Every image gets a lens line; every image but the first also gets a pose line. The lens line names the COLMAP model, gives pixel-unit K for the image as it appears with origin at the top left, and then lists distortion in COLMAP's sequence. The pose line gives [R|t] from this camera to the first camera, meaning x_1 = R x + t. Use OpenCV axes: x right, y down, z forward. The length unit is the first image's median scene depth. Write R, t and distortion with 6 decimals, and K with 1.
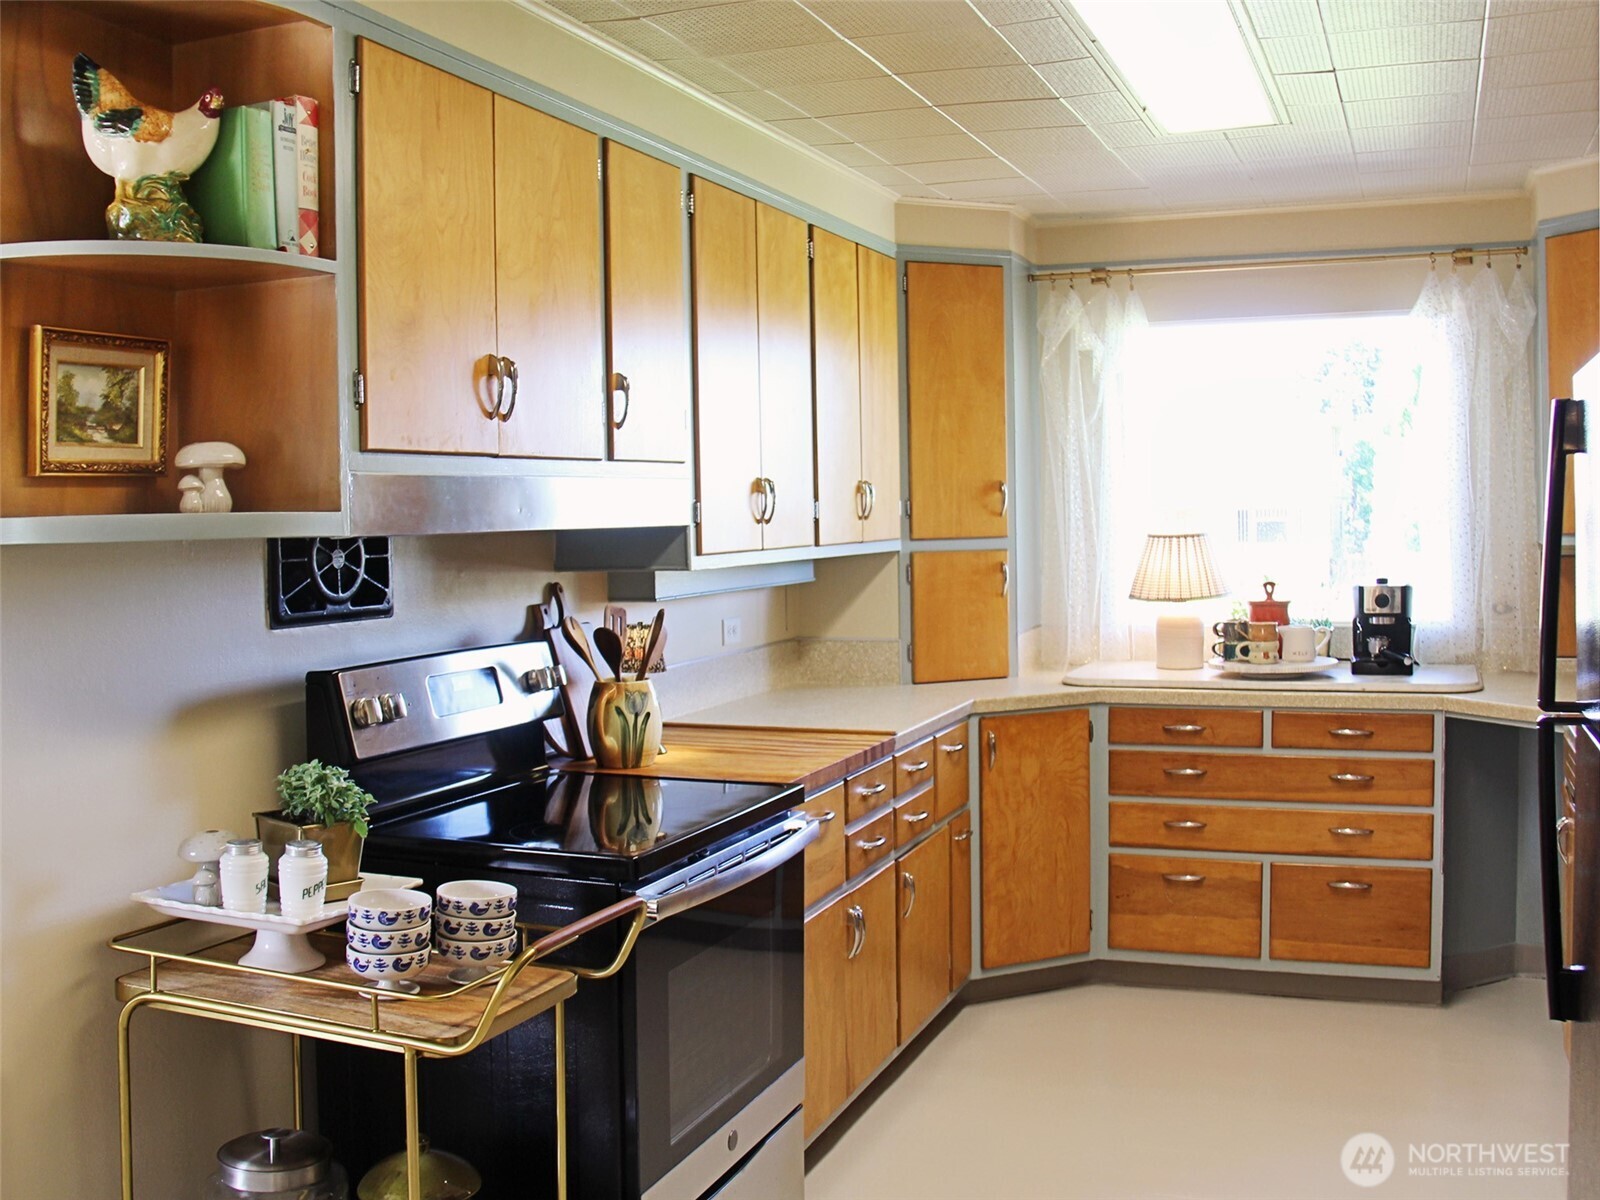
lens RADIAL K [[1598.3, 0, 808.9], [0, 1598.3, 595.4], [0, 0, 1]] dist [-0.142127, 0.000000]
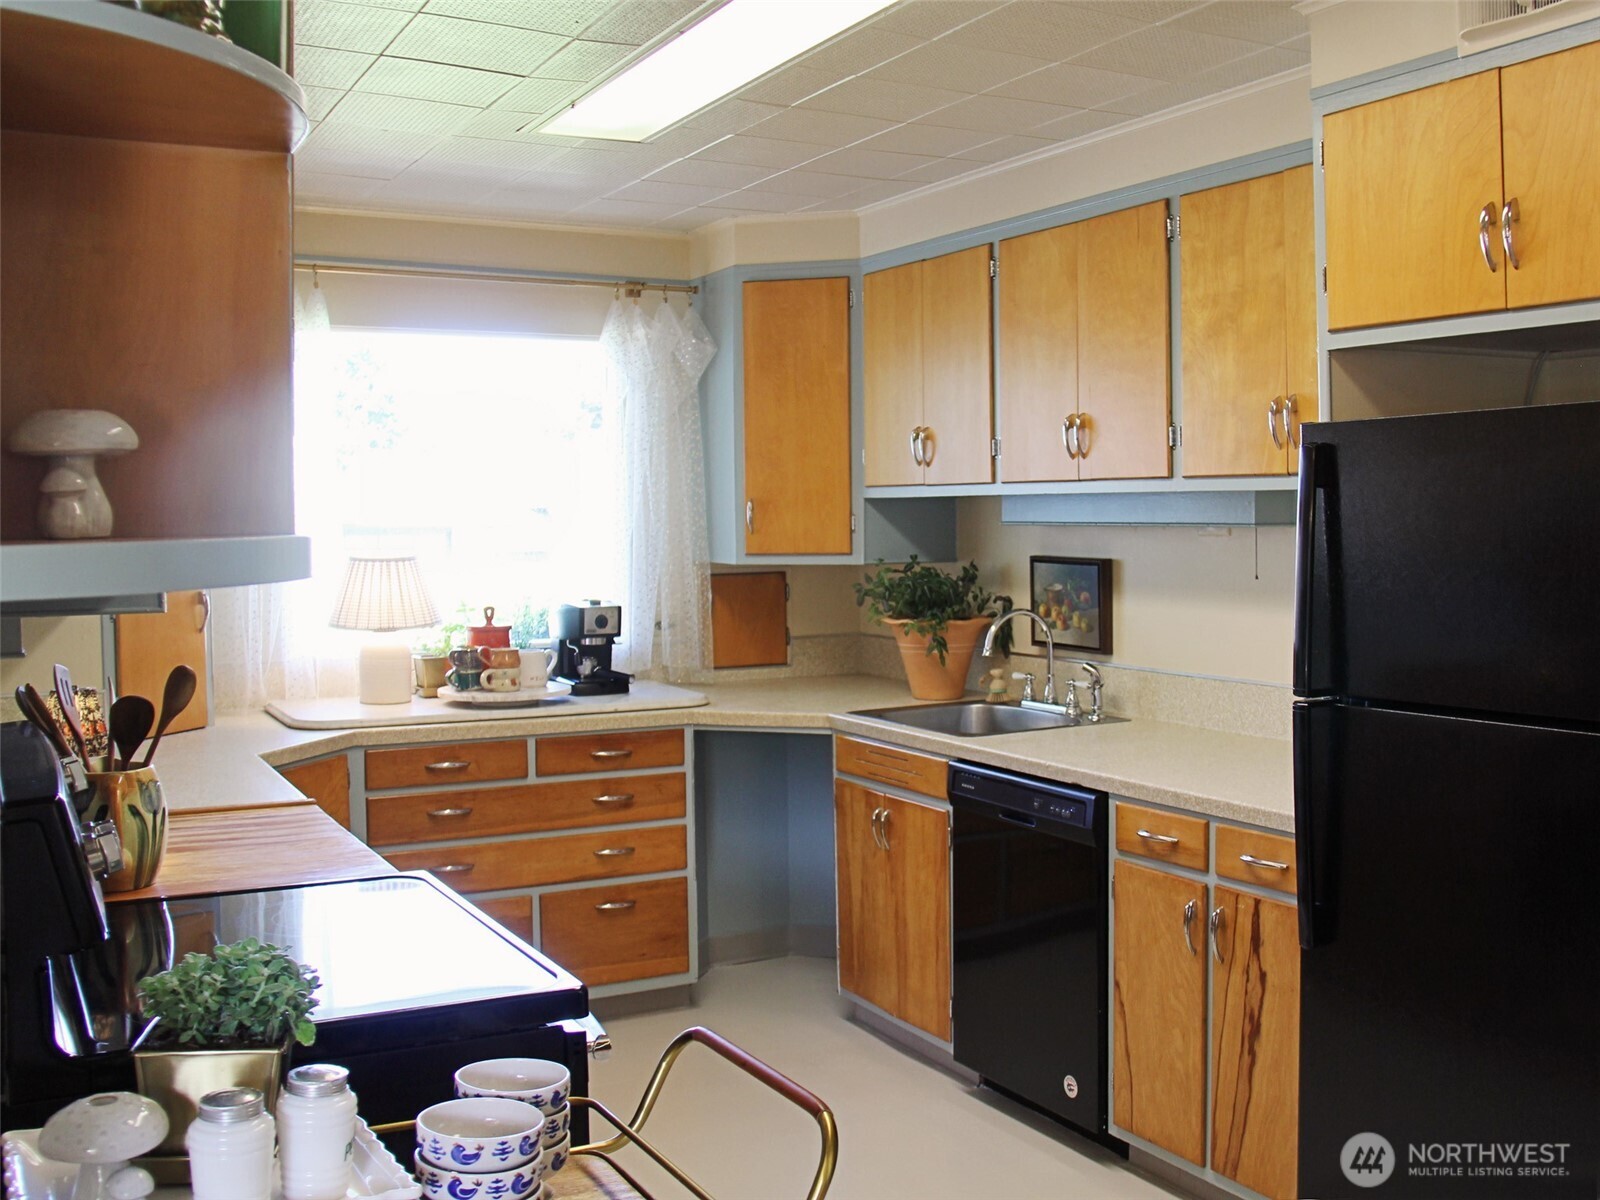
lens RADIAL K [[1598.3, 0, 805.6], [0, 1598.3, 591.3], [0, 0, 1]] dist [-0.142127, 0.000000]
pose [[0.640232, -0.019980, 0.767922, -0.346855], [0.030084, 0.999547, 0.000925, -0.013463], [-0.767592, 0.022510, 0.640543, 0.240374]]
